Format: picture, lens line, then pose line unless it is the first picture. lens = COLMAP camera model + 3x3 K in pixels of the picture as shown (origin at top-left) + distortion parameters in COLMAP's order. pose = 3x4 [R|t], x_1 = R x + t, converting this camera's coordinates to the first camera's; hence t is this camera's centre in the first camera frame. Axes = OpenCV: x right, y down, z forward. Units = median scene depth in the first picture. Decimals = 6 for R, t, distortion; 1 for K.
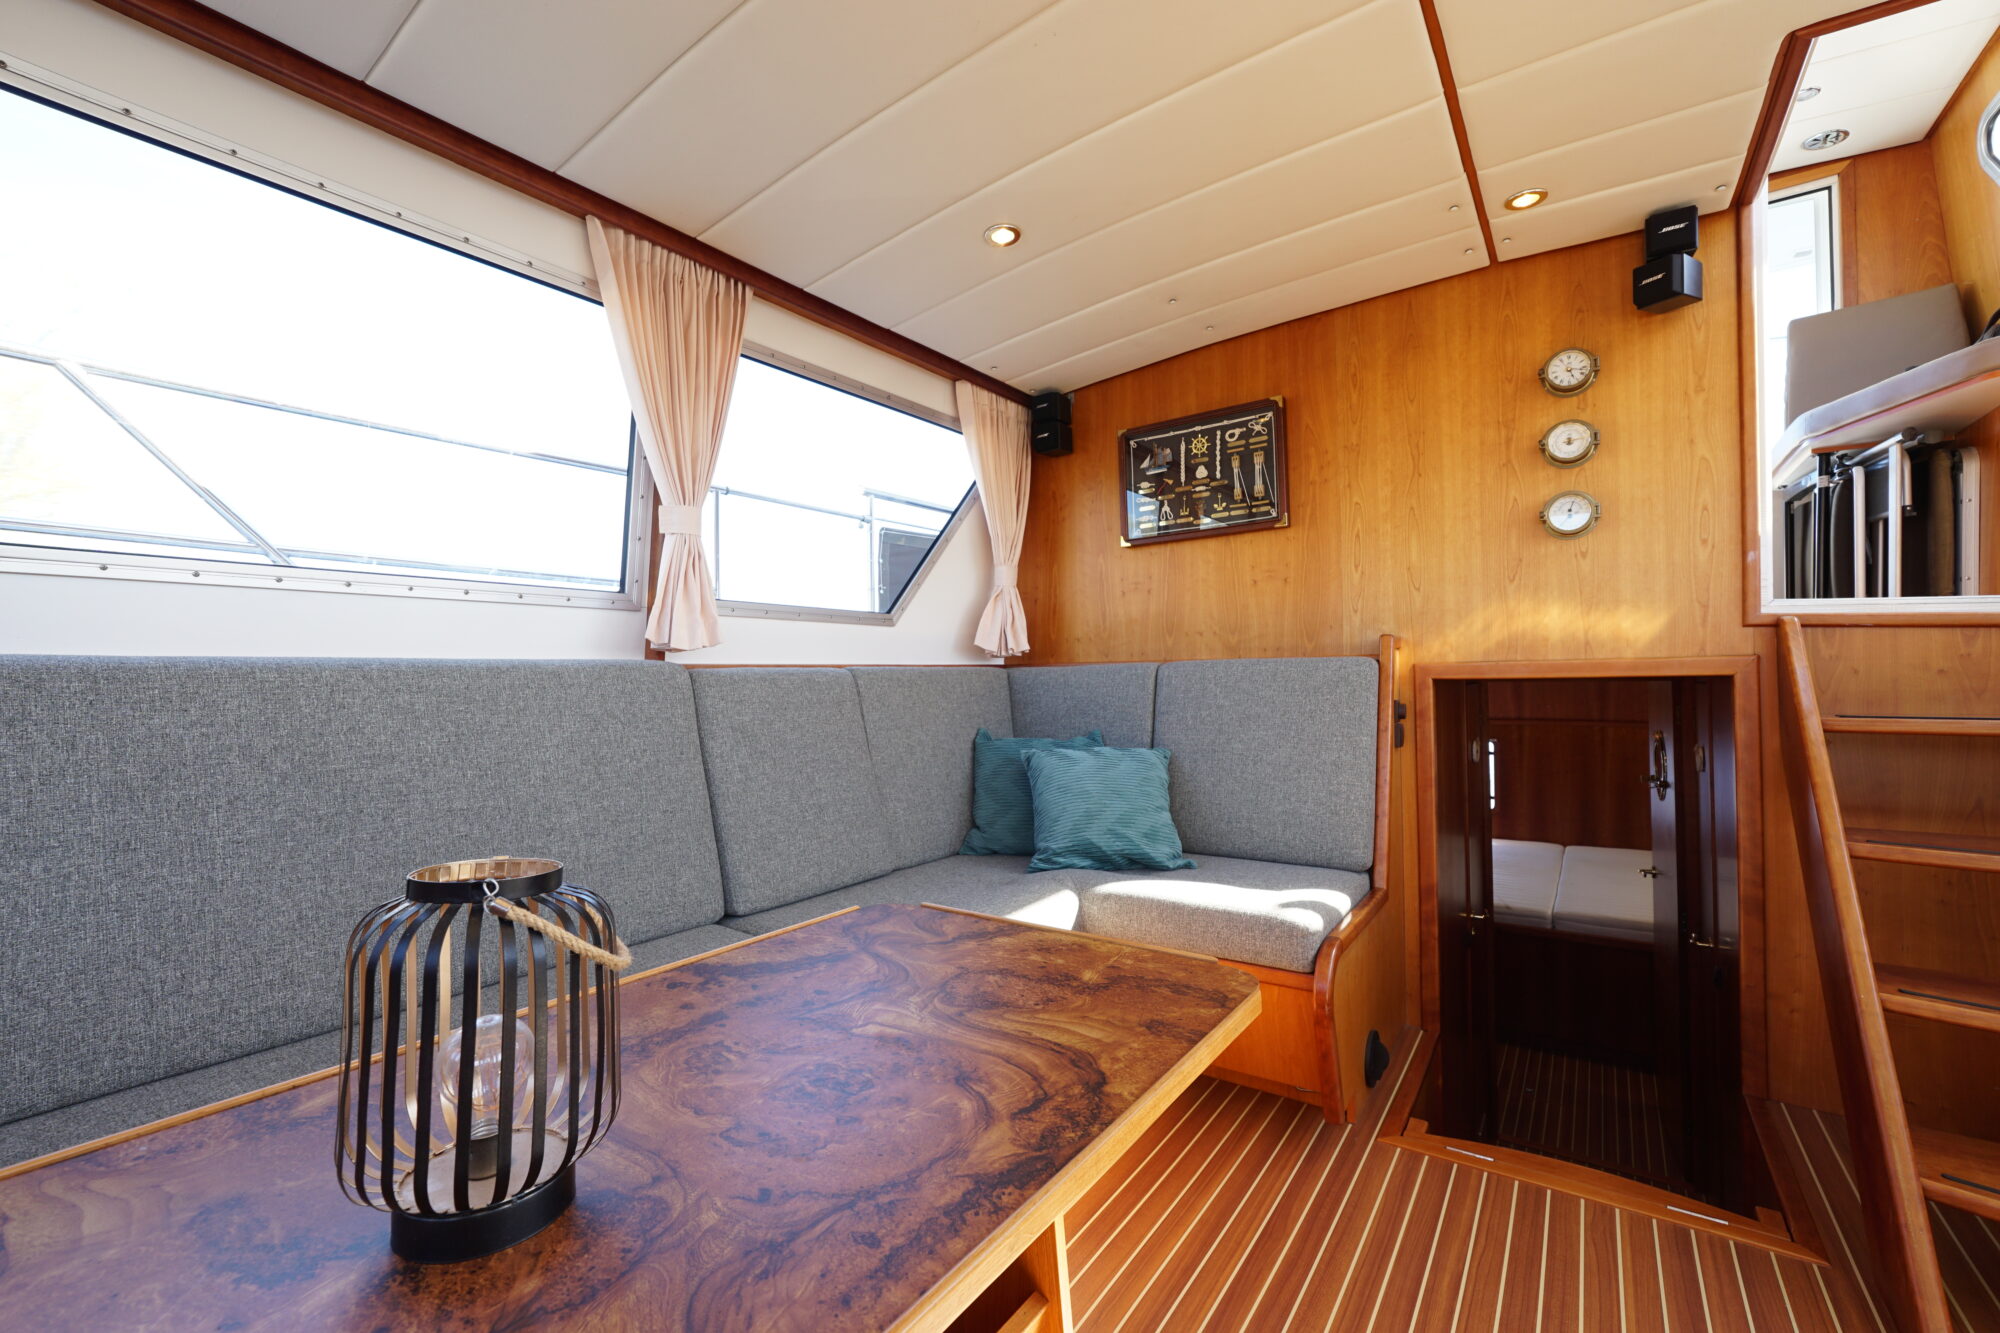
lens RADIAL K [[842.2, 0, 994.8], [0, 842.2, 668.9], [0, 0, 1]] dist [-0.017007, 0.007328]
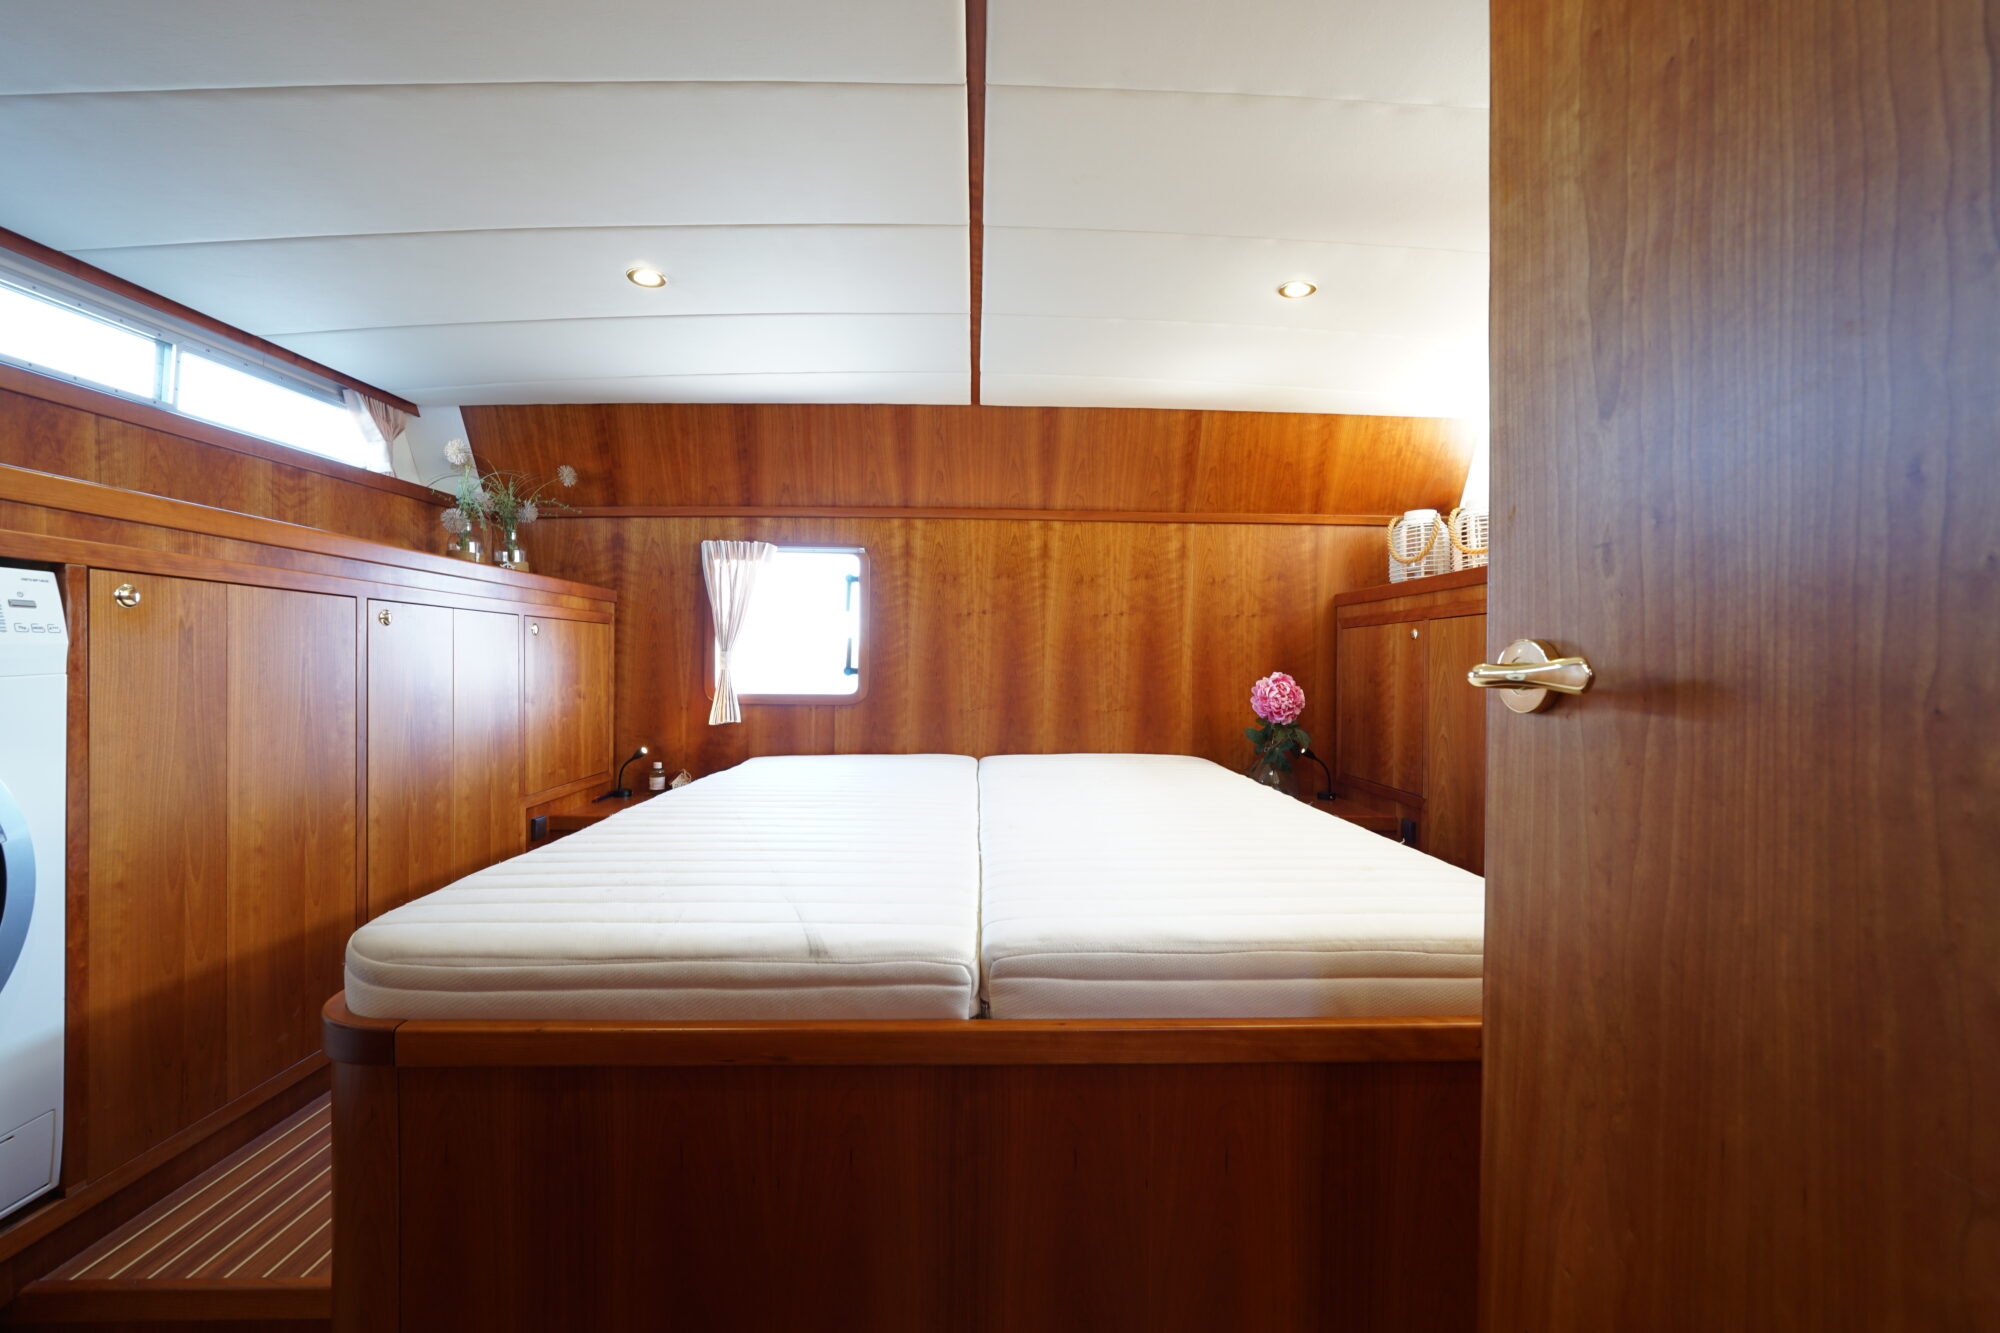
lens RADIAL K [[842.2, 0, 994.8], [0, 842.2, 668.9], [0, 0, 1]] dist [-0.017007, 0.007328]
pose [[0.798754, 0.014031, 0.601494, 1.153317], [-0.022119, 0.999737, 0.006052, 0.461105], [-0.601251, -0.018138, 0.798854, 1.773375]]
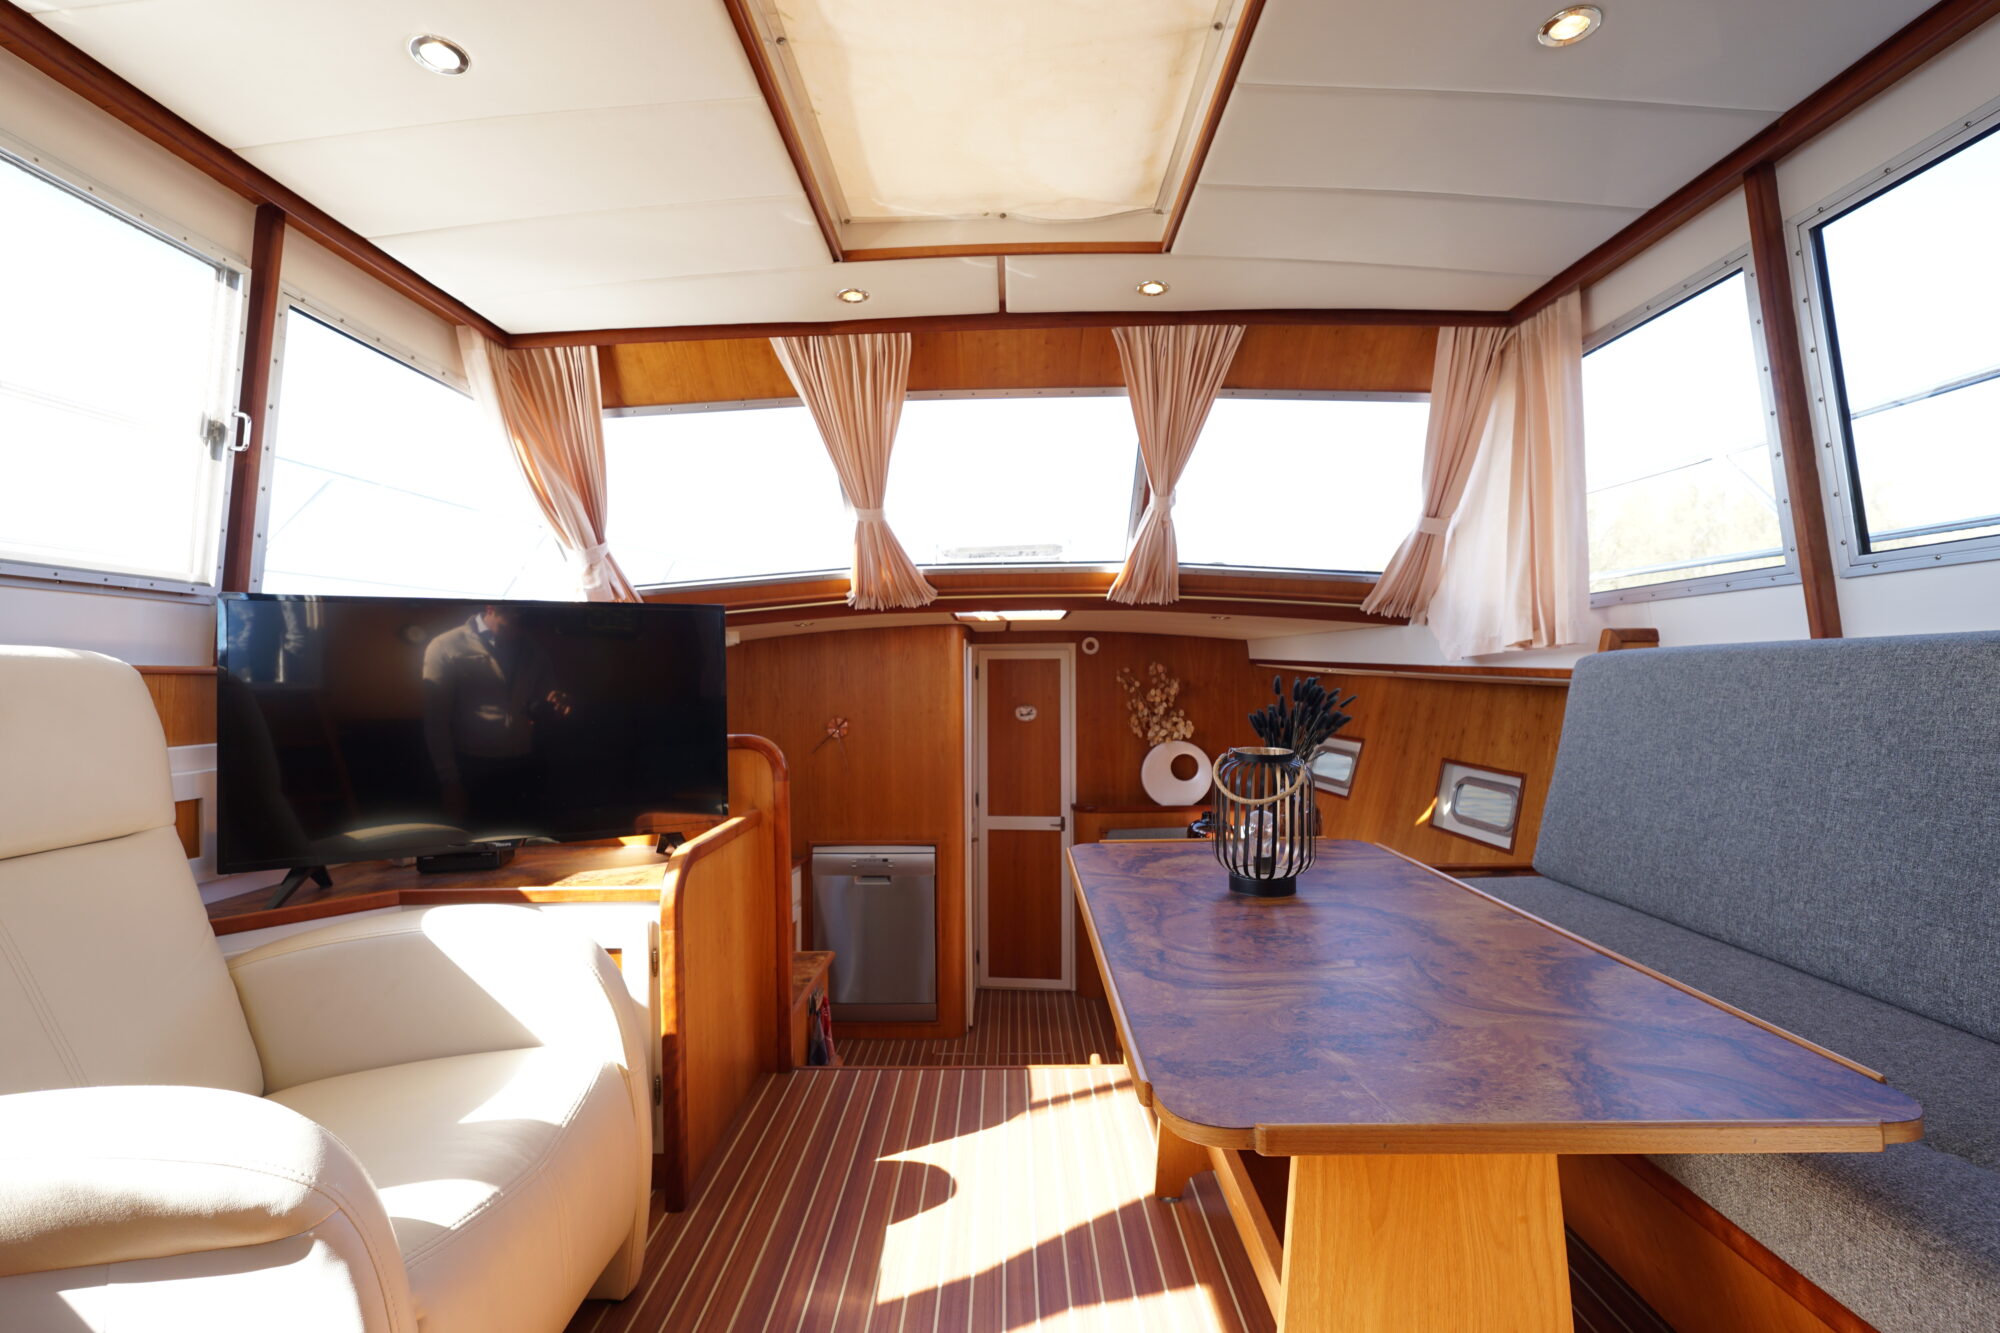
lens RADIAL K [[842.2, 0, 994.8], [0, 842.2, 668.9], [0, 0, 1]] dist [-0.017007, 0.007328]
pose [[-0.821937, 0.018245, -0.569286, 0.416261], [0.031148, 0.999431, -0.012941, 0.003500], [0.568726, -0.028369, -0.822037, 0.757030]]
